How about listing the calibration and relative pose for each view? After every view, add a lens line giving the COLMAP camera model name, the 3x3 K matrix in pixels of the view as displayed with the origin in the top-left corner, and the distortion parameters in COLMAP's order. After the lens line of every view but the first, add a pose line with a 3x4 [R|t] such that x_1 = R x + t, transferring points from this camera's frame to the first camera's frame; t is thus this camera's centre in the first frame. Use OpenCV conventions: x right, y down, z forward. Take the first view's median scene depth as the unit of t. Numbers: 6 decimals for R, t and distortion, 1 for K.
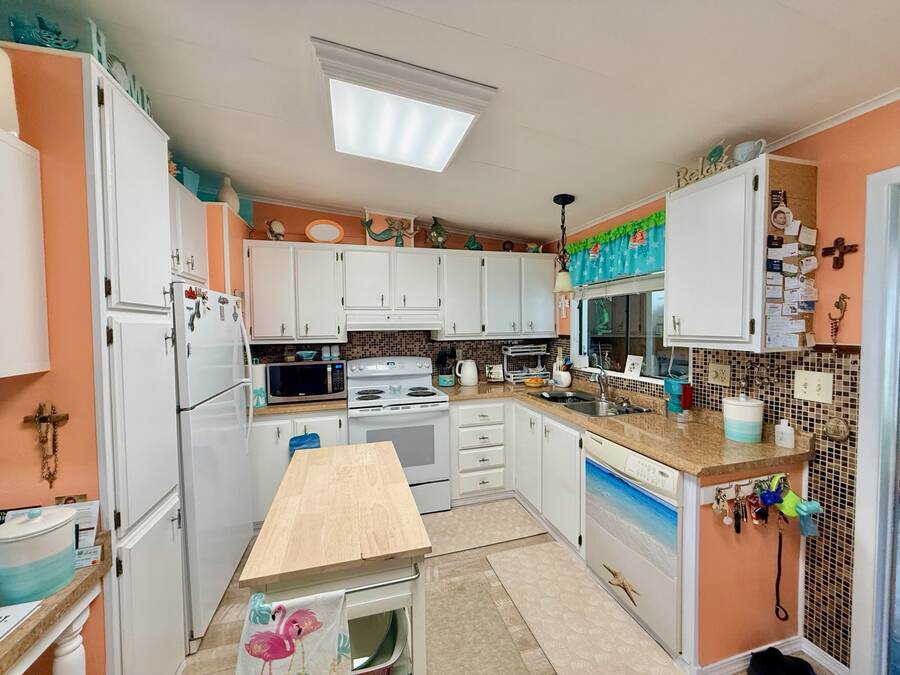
lens RADIAL K [[358.2, 0, 447.5], [0, 358.2, 337.8], [0, 0, 1]] dist [-0.000362, -0.000228]
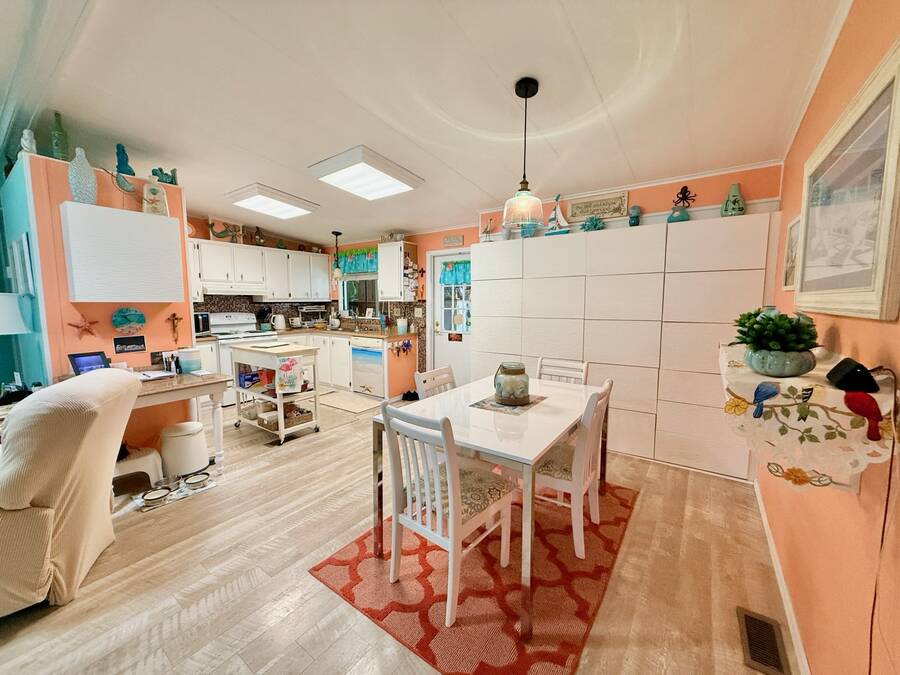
lens RADIAL K [[358.2, 0, 447.5], [0, 358.2, 337.8], [0, 0, 1]] dist [-0.000362, -0.000228]
pose [[0.775682, -0.053957, 0.628814, -0.427074], [0.012808, 0.997479, 0.069792, 0.070804], [-0.630994, -0.046083, 0.774417, -0.867305]]
